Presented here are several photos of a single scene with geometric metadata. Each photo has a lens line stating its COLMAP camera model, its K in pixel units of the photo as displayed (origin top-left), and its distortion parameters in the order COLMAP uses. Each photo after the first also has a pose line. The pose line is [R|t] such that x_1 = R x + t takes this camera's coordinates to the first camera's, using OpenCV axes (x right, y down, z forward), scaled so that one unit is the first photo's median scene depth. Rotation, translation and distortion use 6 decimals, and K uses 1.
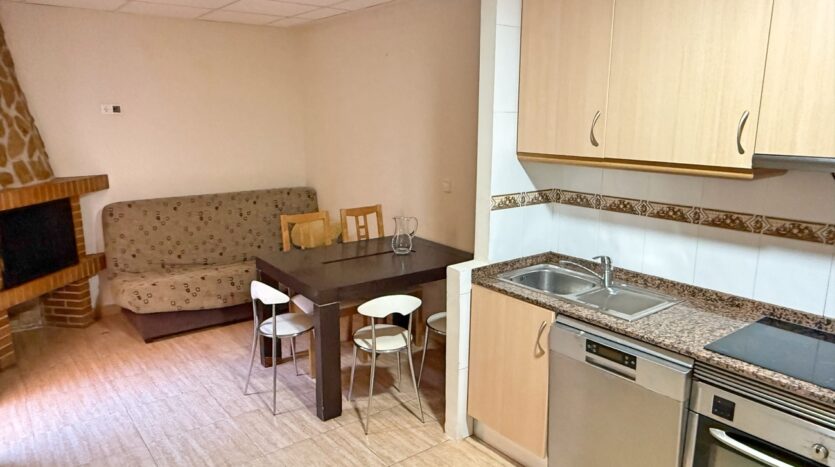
lens RADIAL K [[565.9, 0, 417.5], [0, 565.9, 233.5], [0, 0, 1]] dist [-0.003602, 0.000828]
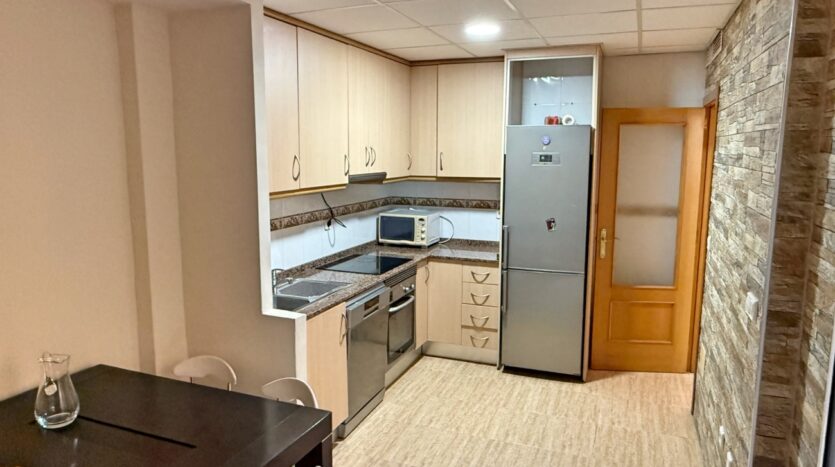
lens RADIAL K [[565.9, 0, 417.5], [0, 565.9, 233.5], [0, 0, 1]] dist [-0.003602, 0.000828]
pose [[-0.505345, -0.135234, 0.852255, -1.024203], [0.173844, 0.951439, 0.254053, -0.345450], [-0.845225, 0.276543, -0.457295, 1.492292]]
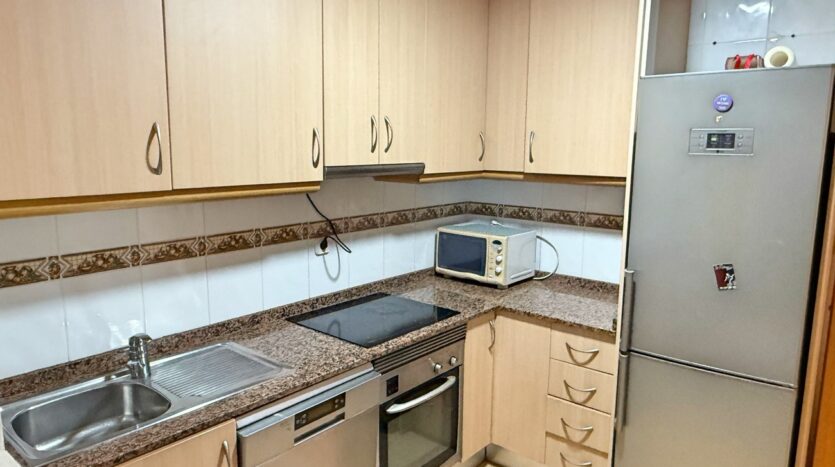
lens RADIAL K [[565.9, 0, 417.5], [0, 565.9, 233.5], [0, 0, 1]] dist [-0.003602, 0.000828]
pose [[-0.205774, -0.165456, 0.964511, -0.437503], [0.192442, 0.959516, 0.205656, -0.177739], [-0.959491, 0.227931, -0.165602, 0.889964]]
